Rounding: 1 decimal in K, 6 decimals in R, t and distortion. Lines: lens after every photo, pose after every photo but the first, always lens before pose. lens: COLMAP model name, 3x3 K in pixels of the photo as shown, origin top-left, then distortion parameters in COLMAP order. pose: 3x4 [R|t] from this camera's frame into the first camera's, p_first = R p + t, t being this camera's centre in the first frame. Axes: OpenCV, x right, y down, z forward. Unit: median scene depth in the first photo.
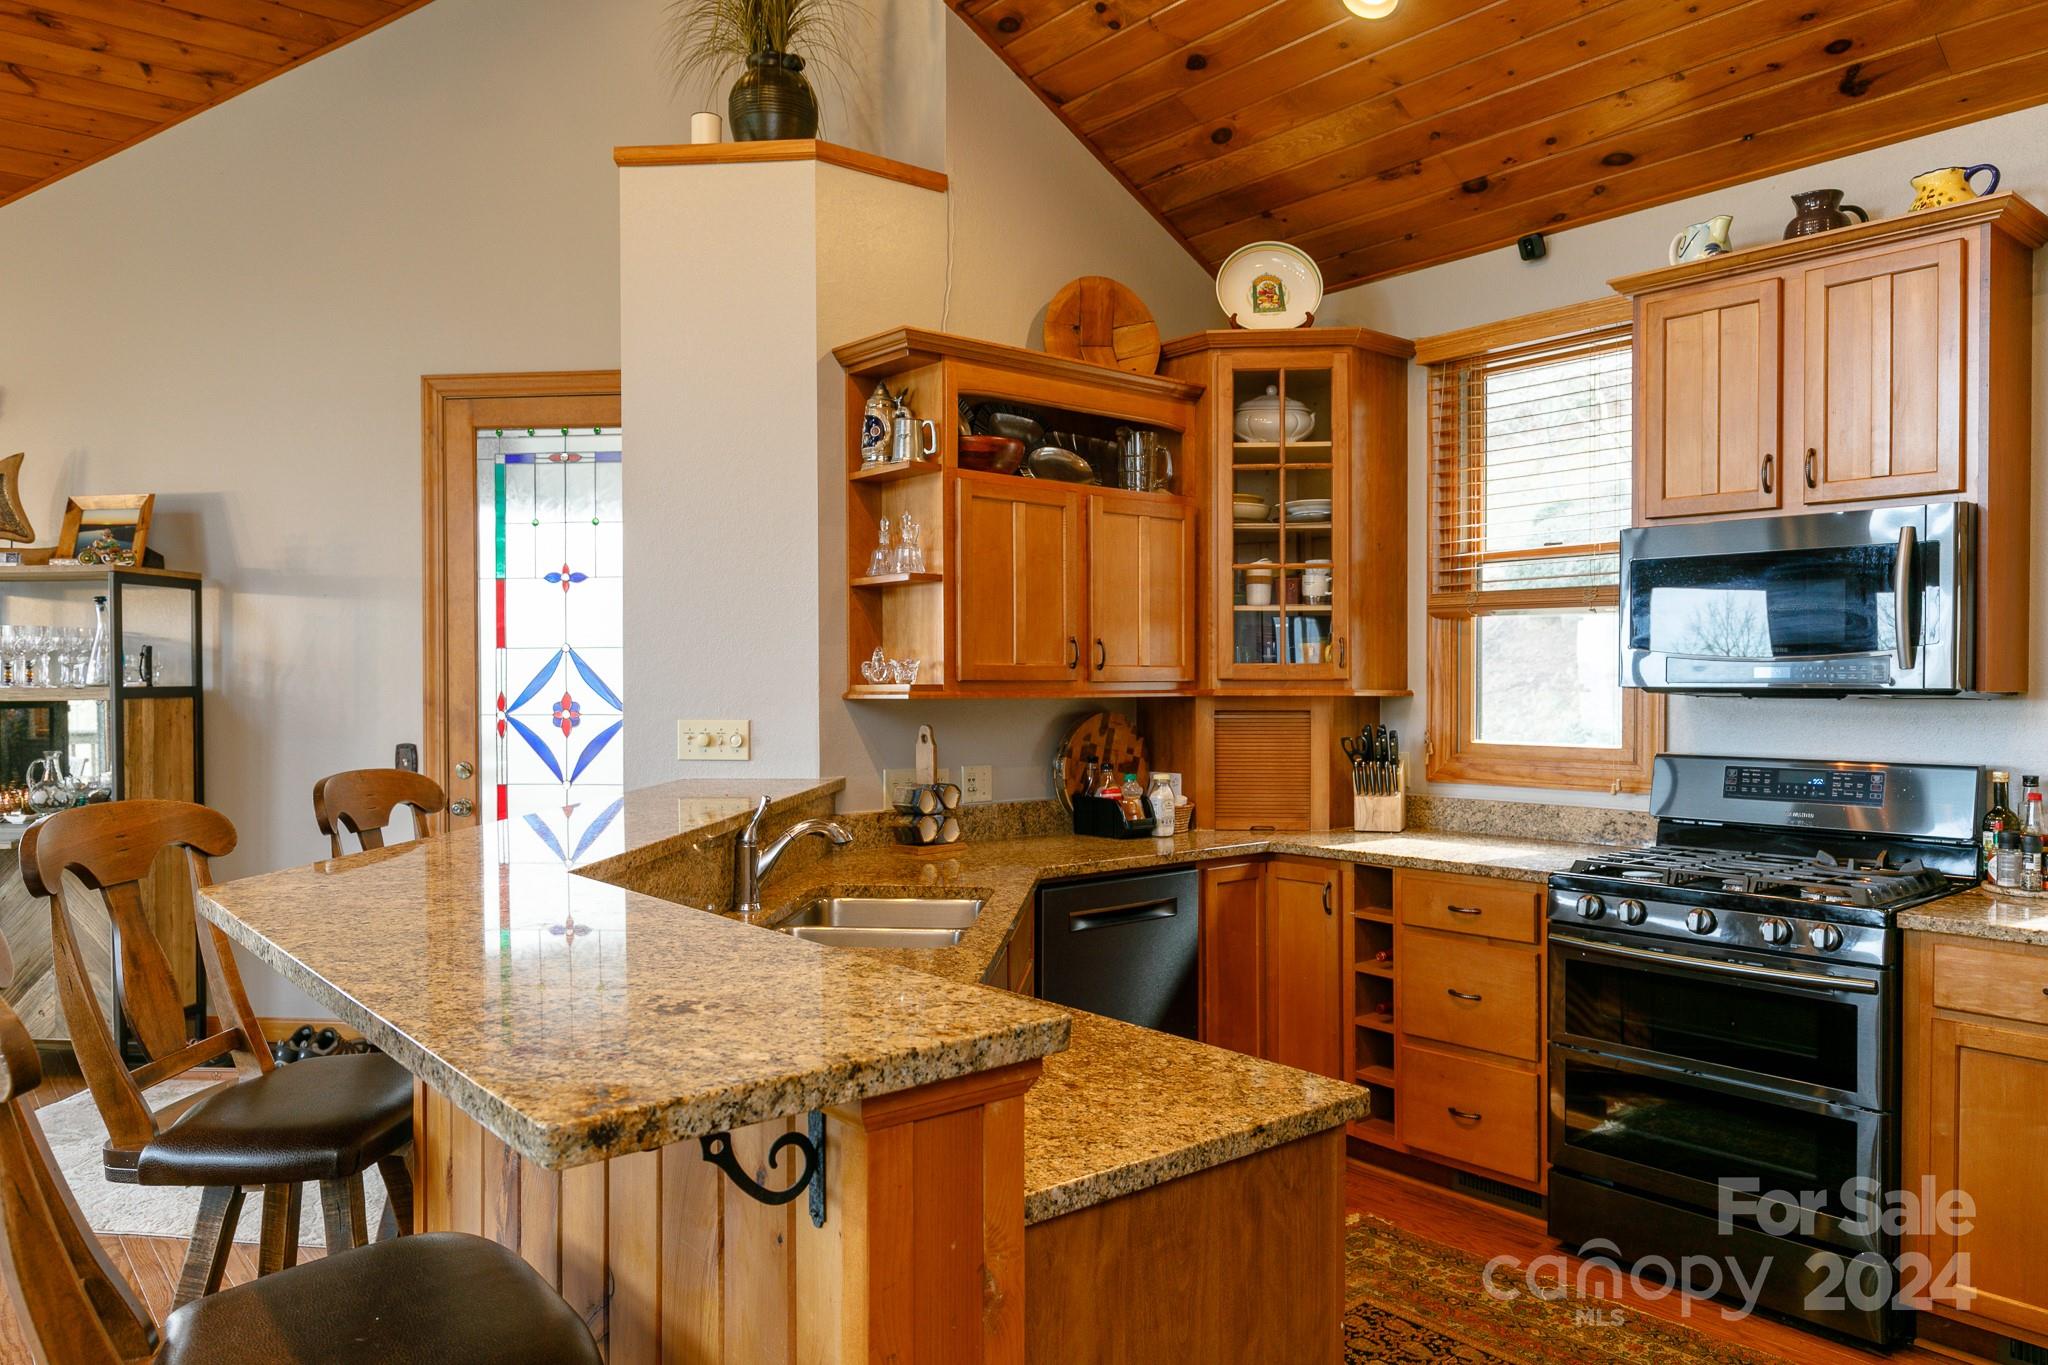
lens RADIAL K [[1416.1, 0, 1024.0], [0, 1416.1, 682.5], [0, 0, 1]] dist [0.006710, -0.001334]
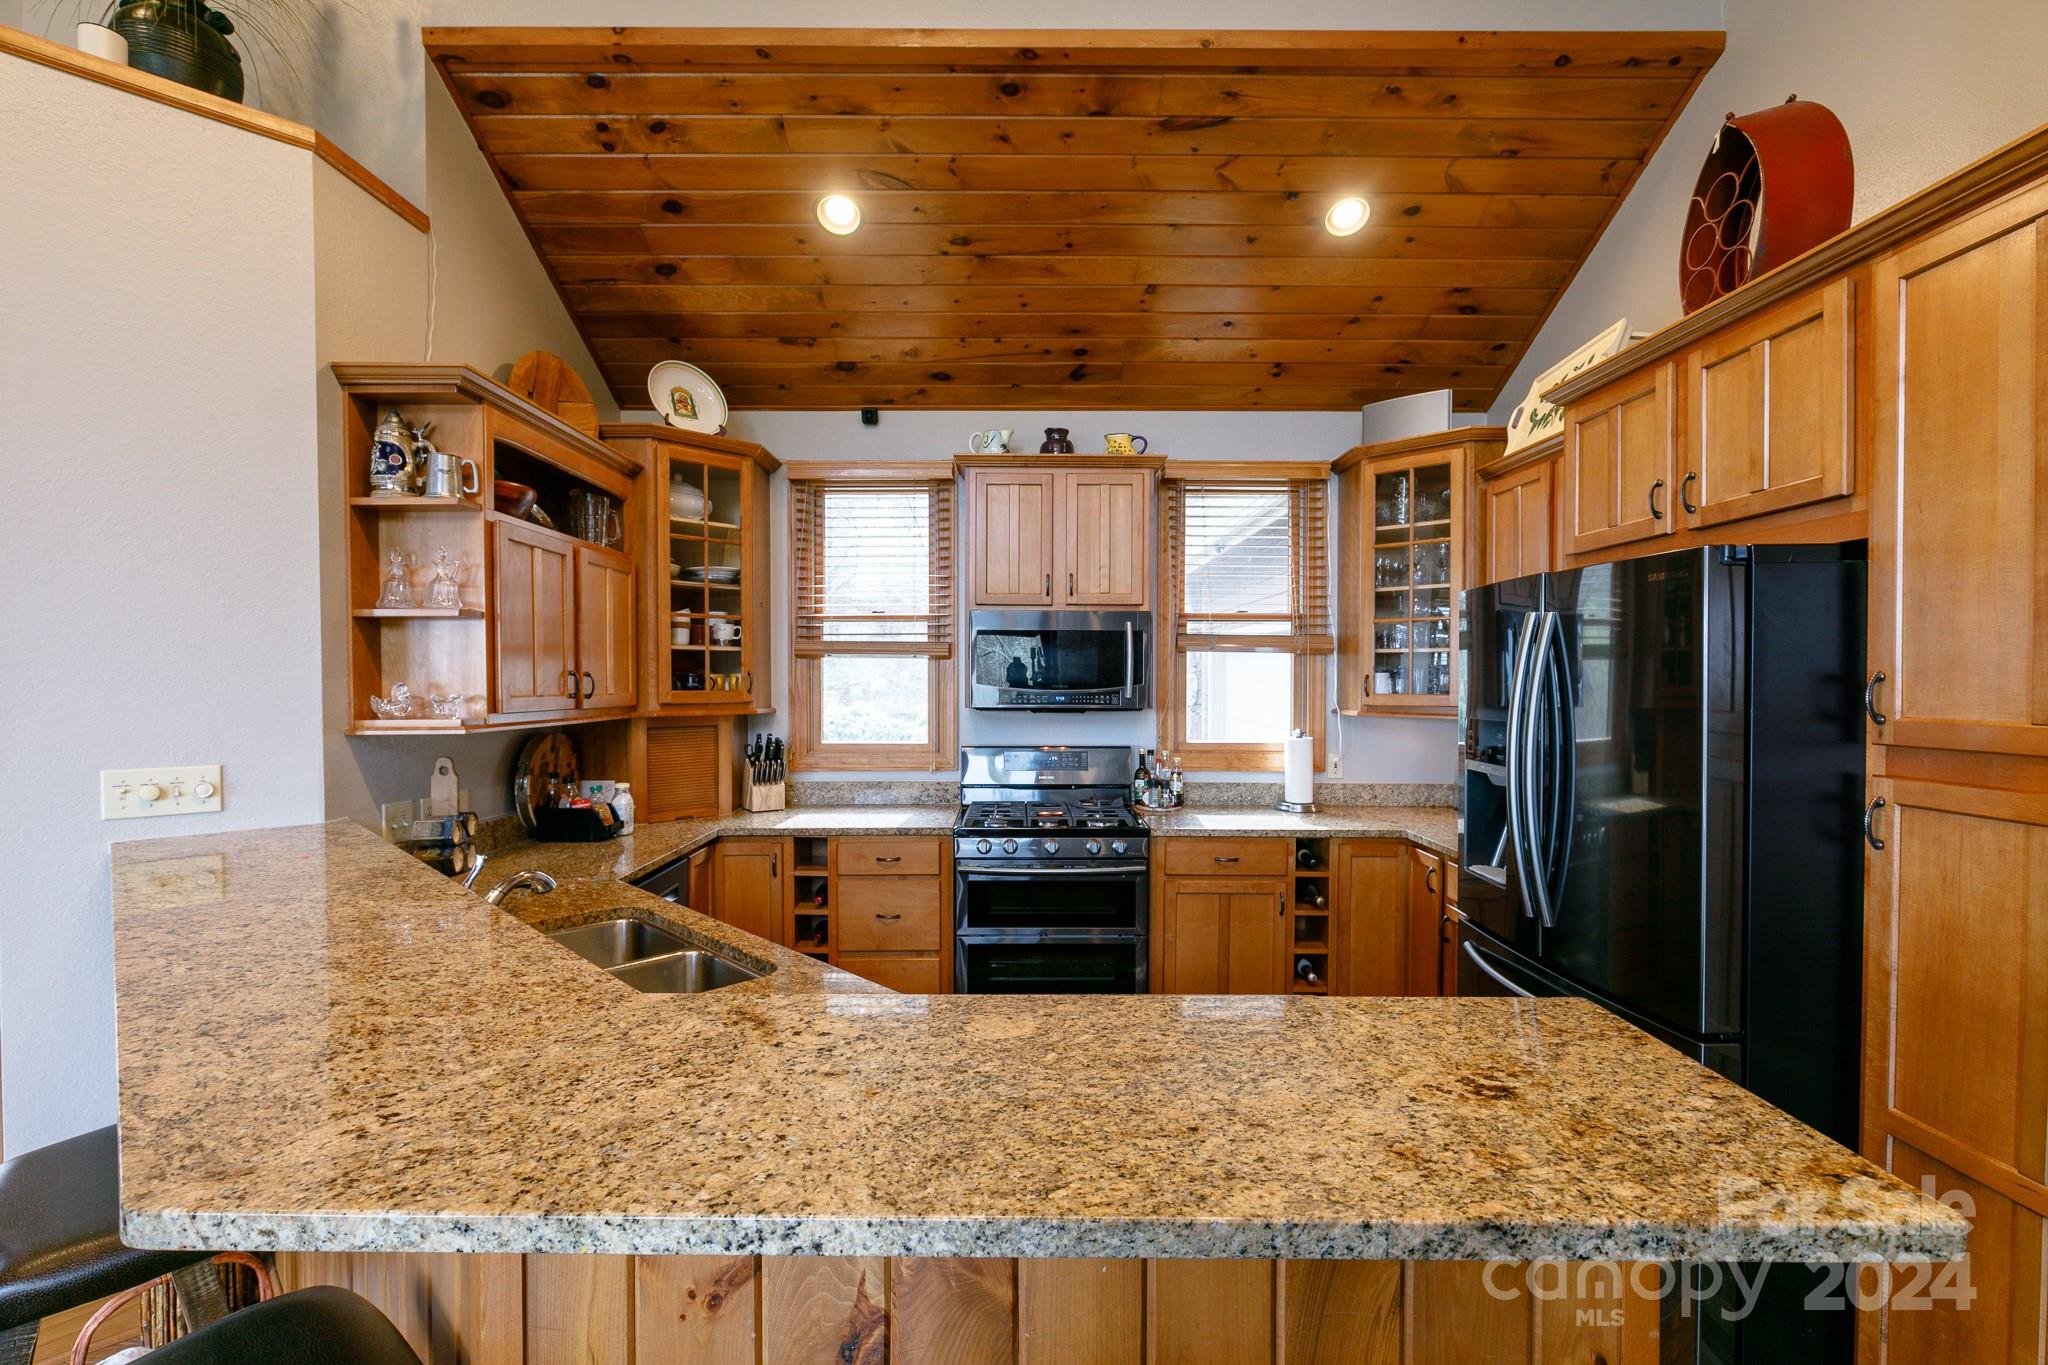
lens RADIAL K [[917.4, 0, 1020.6], [0, 917.4, 691.4], [0, 0, 1]] dist [-0.000657, -0.000228]
pose [[0.634448, -0.009722, 0.772904, -0.311627], [-0.000097, 0.999920, 0.012657, -0.025404], [-0.772965, -0.008105, 0.634397, 0.258136]]
